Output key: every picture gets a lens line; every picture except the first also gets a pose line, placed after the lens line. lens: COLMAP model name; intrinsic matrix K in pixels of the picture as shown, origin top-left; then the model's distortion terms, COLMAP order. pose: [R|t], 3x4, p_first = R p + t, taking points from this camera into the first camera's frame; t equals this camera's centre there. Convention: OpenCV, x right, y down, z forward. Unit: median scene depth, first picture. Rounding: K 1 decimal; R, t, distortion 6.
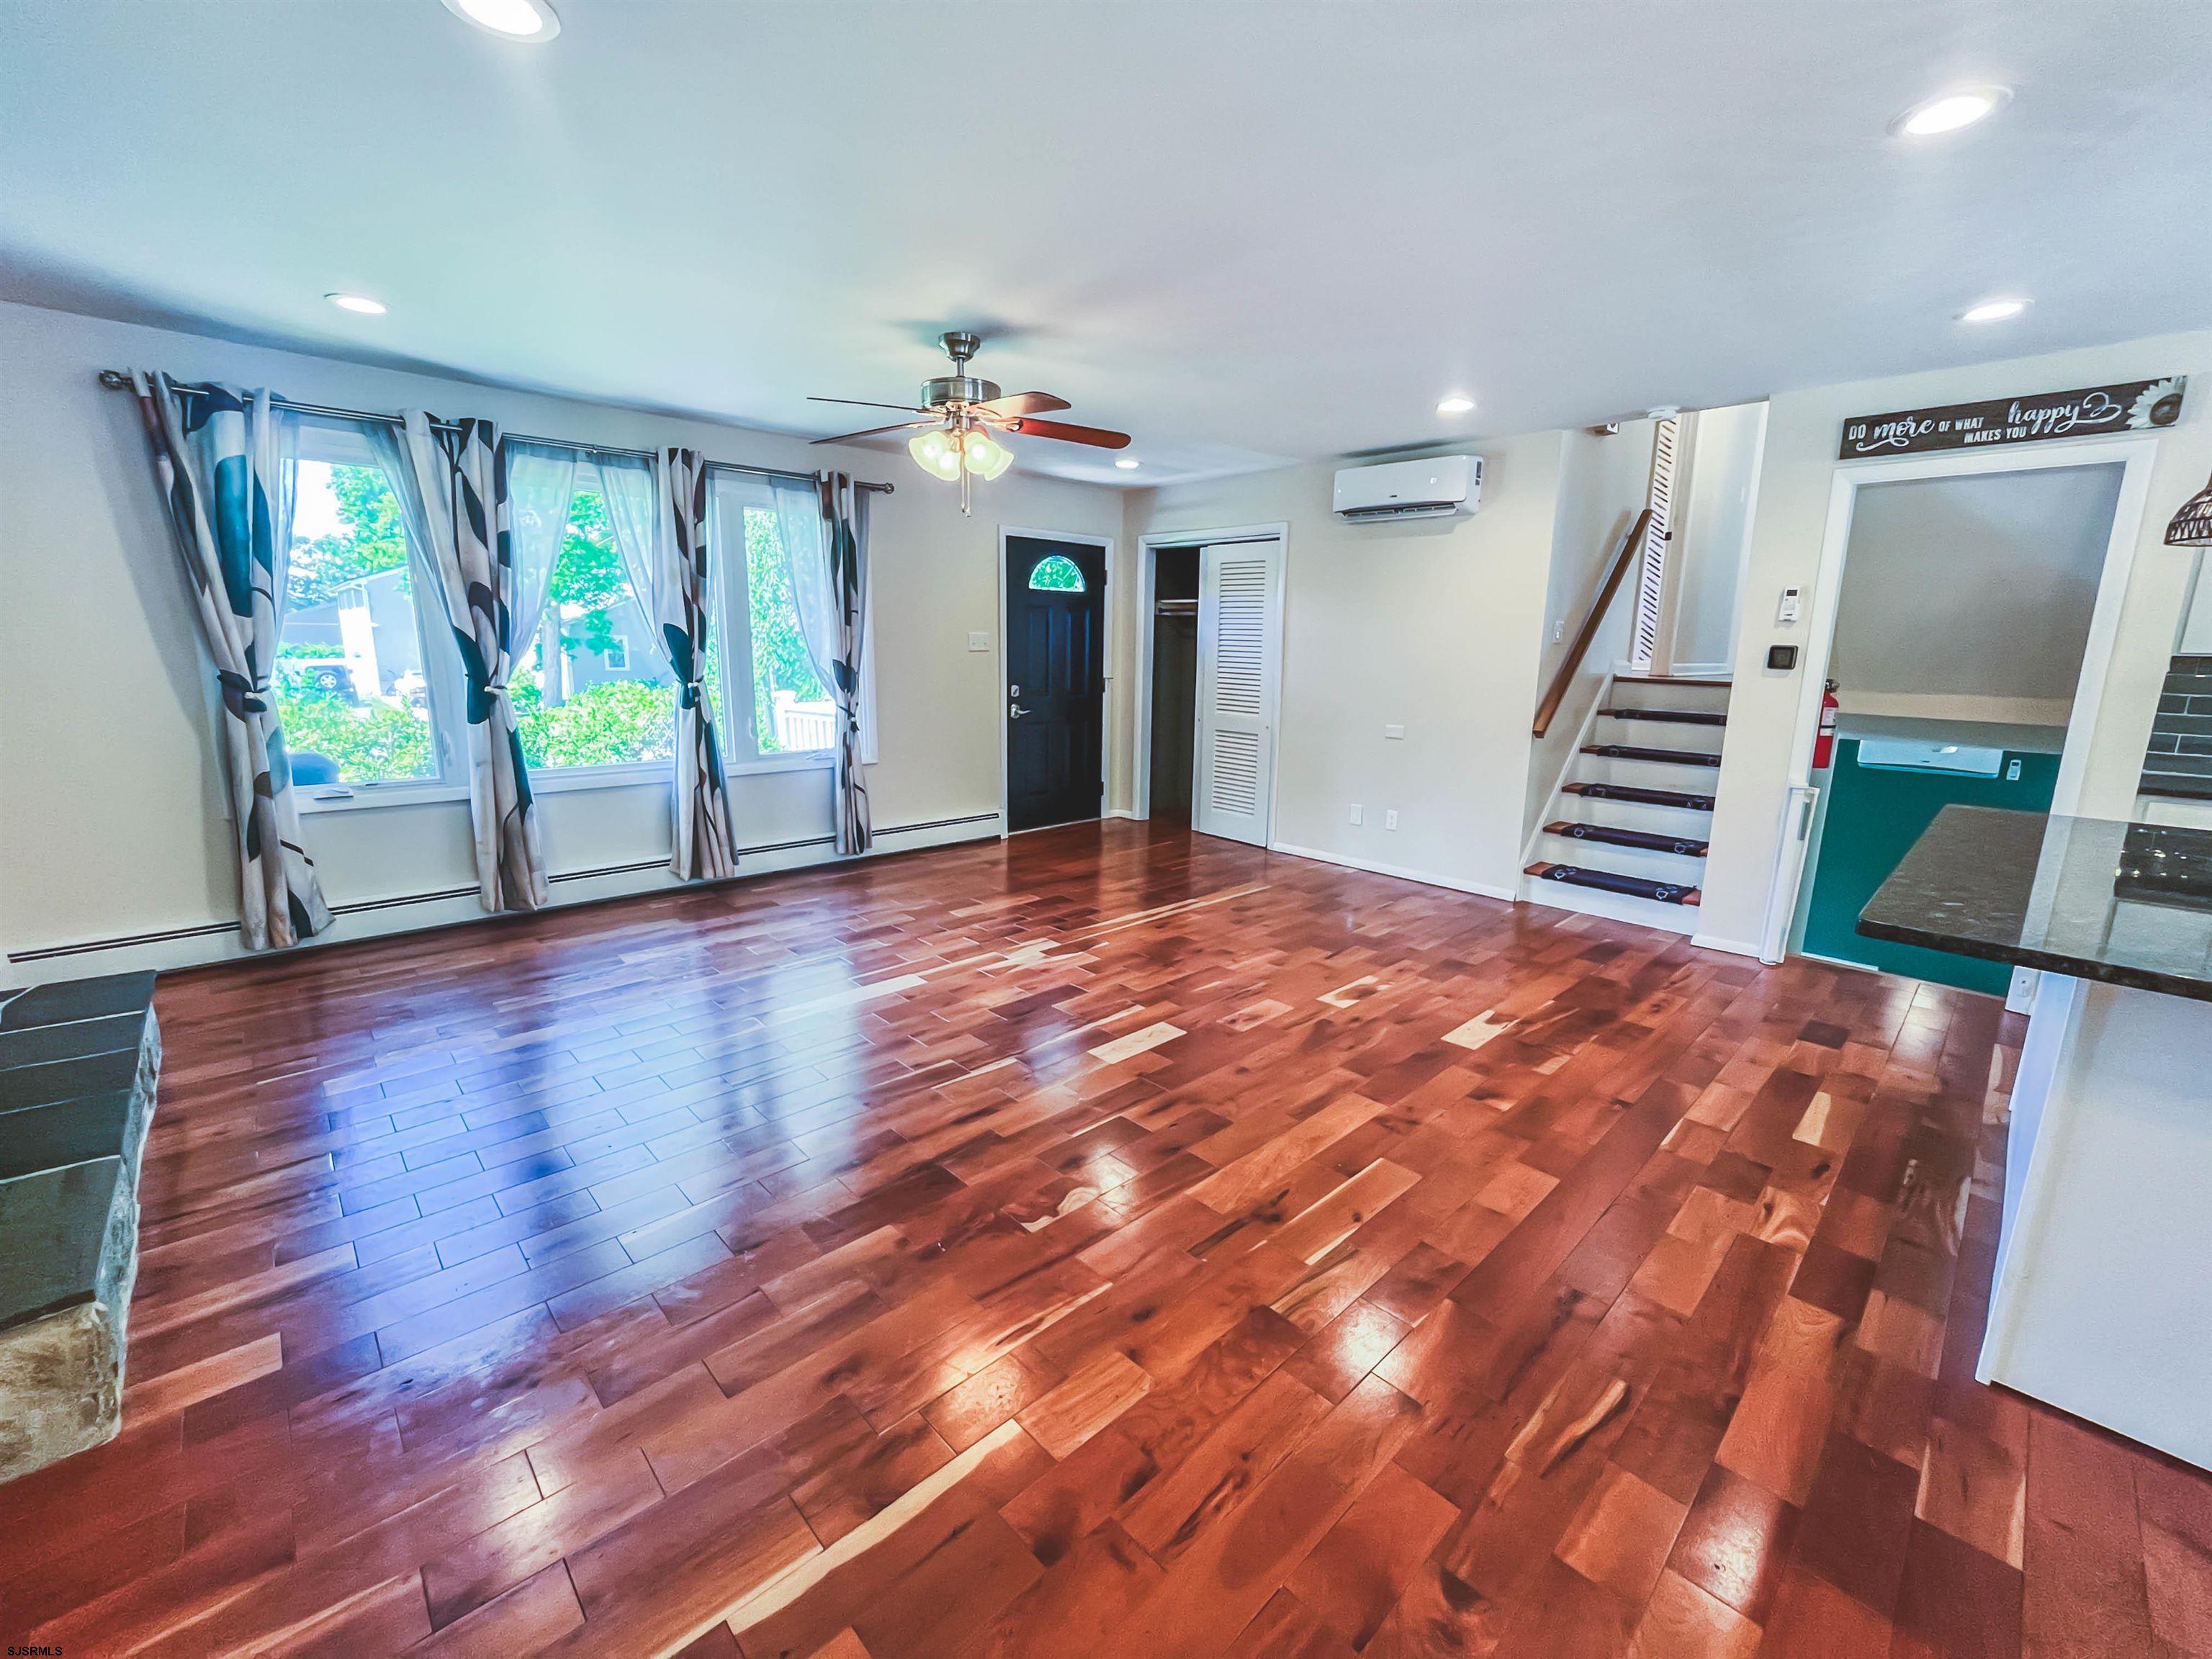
lens RADIAL K [[915.0, 0, 1109.7], [0, 915.0, 828.5], [0, 0, 1]] dist [-0.019794, 0.005762]
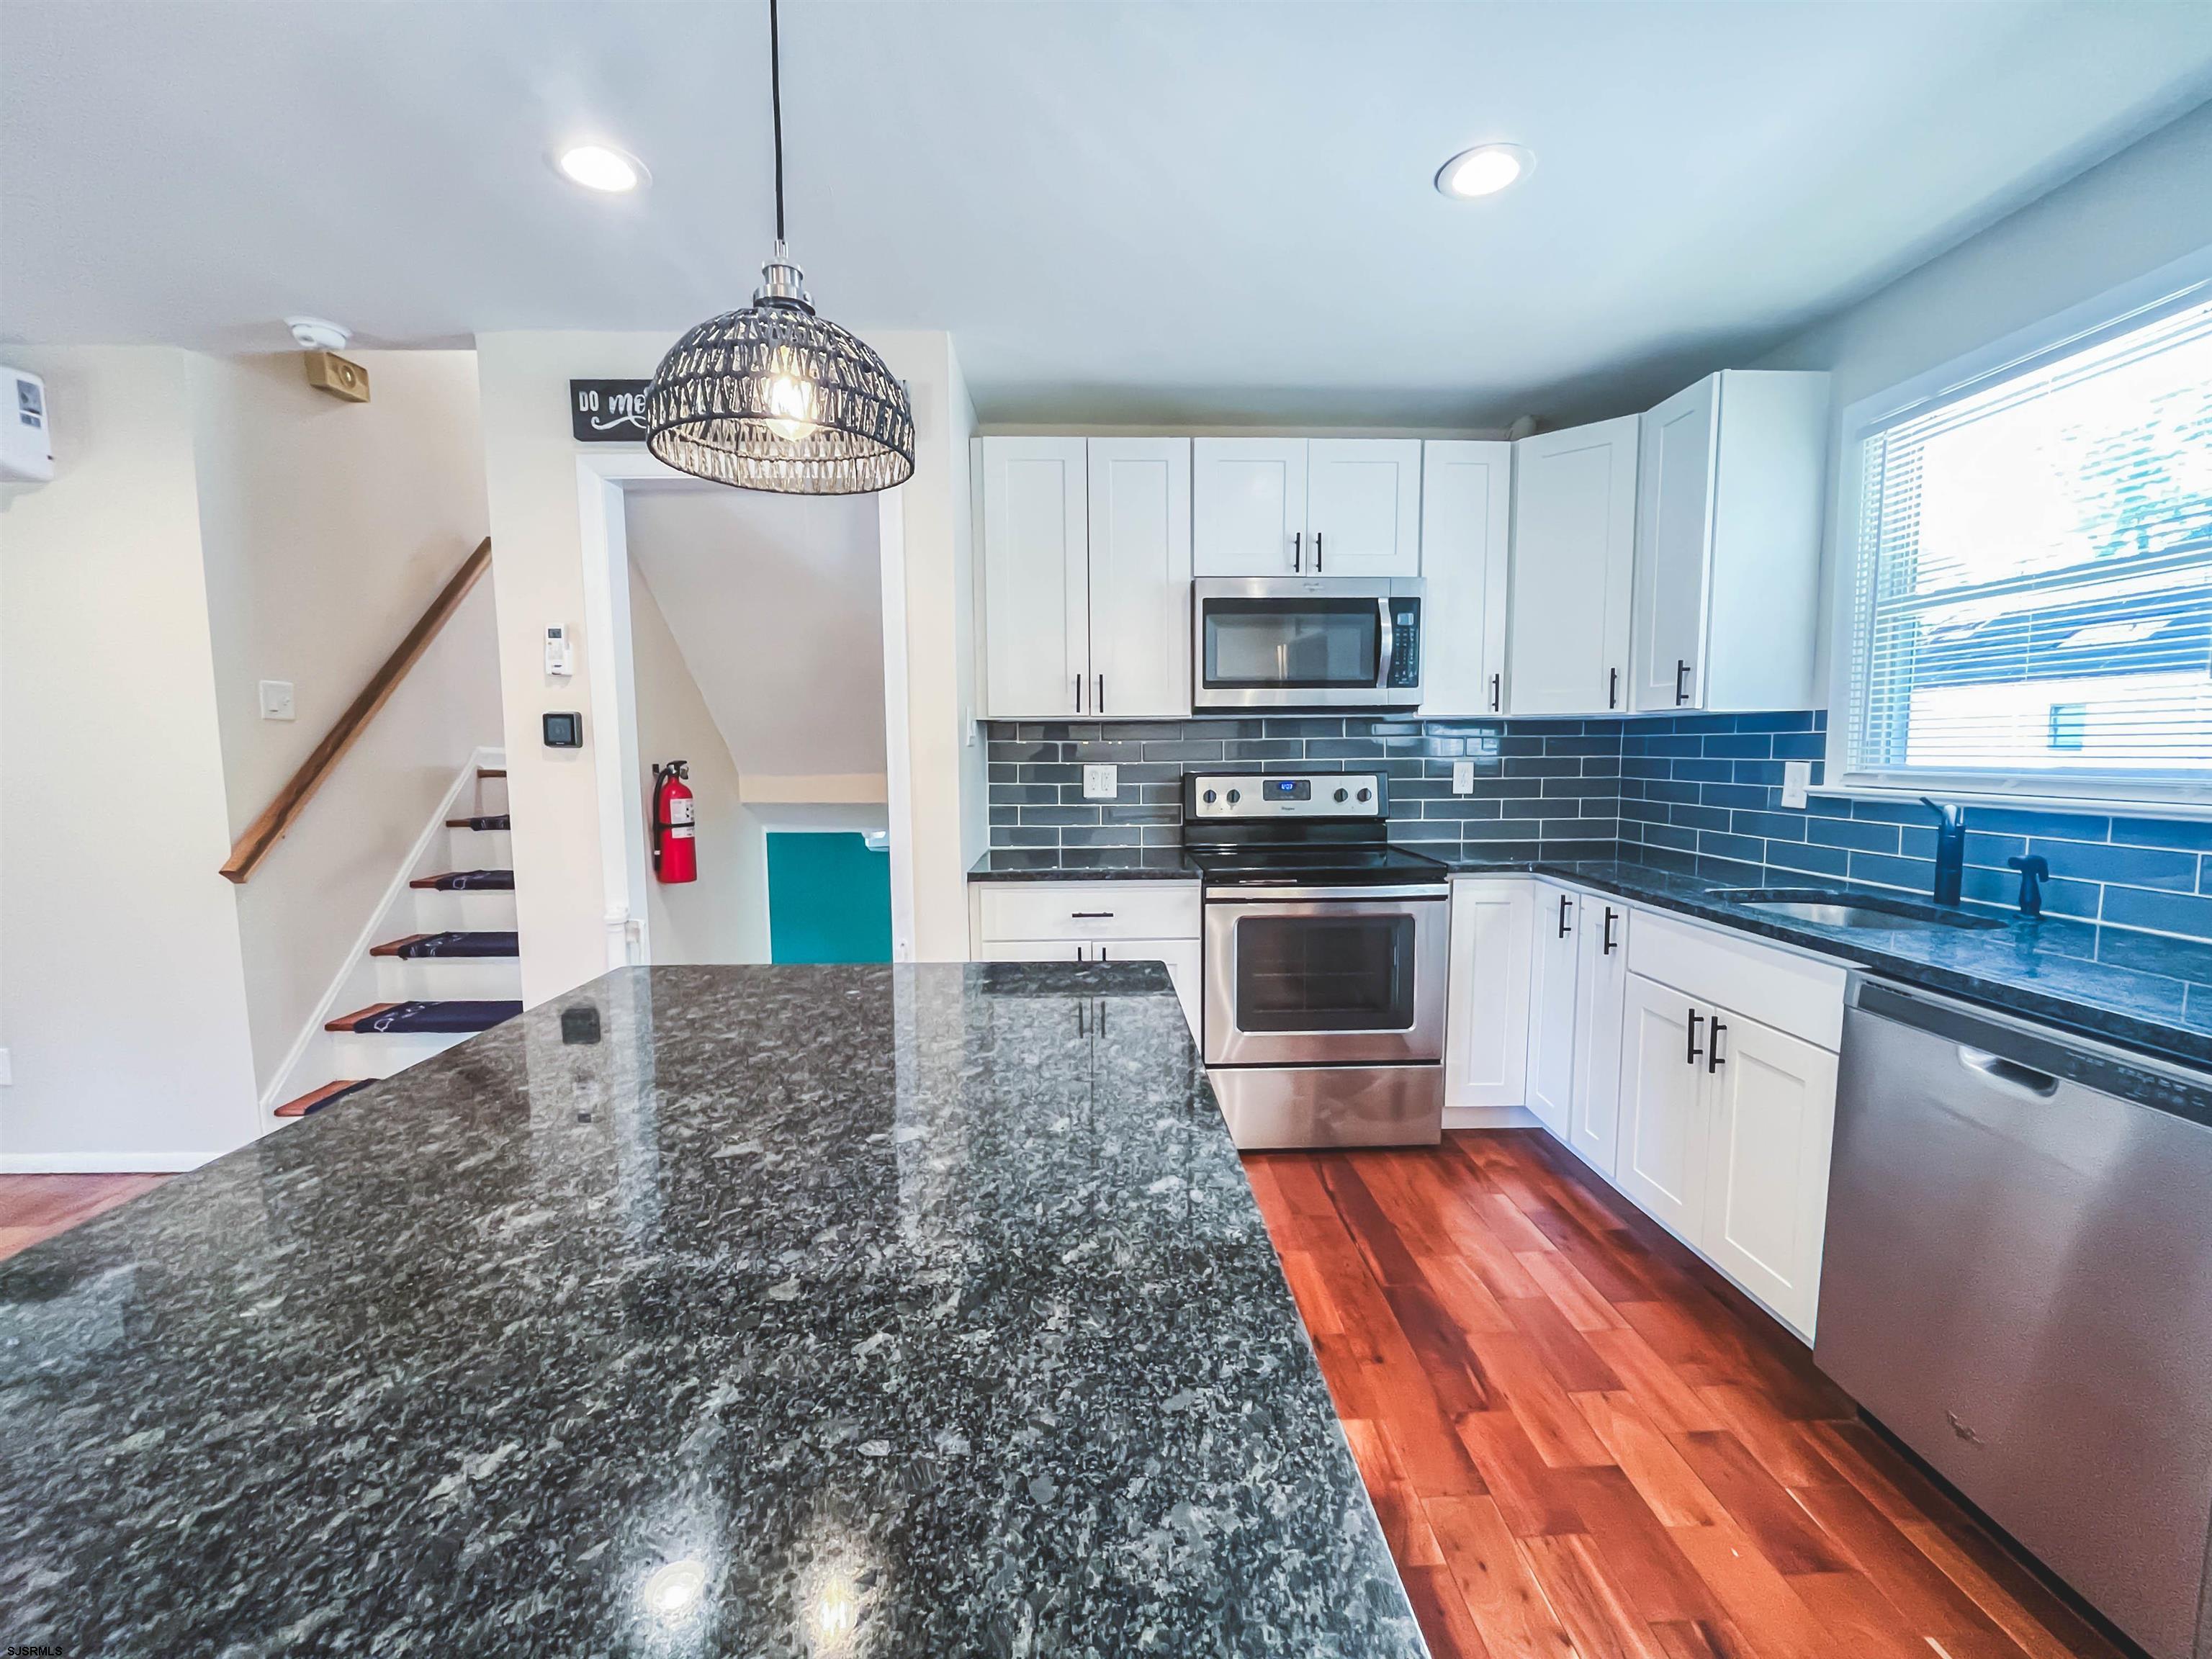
lens RADIAL K [[915.0, 0, 1109.7], [0, 915.0, 828.5], [0, 0, 1]] dist [-0.019794, 0.005762]
pose [[0.669544, -0.085329, 0.737855, 0.501381], [0.163814, 0.985883, -0.034636, -0.028996], [-0.724483, 0.144062, 0.674070, 0.268804]]
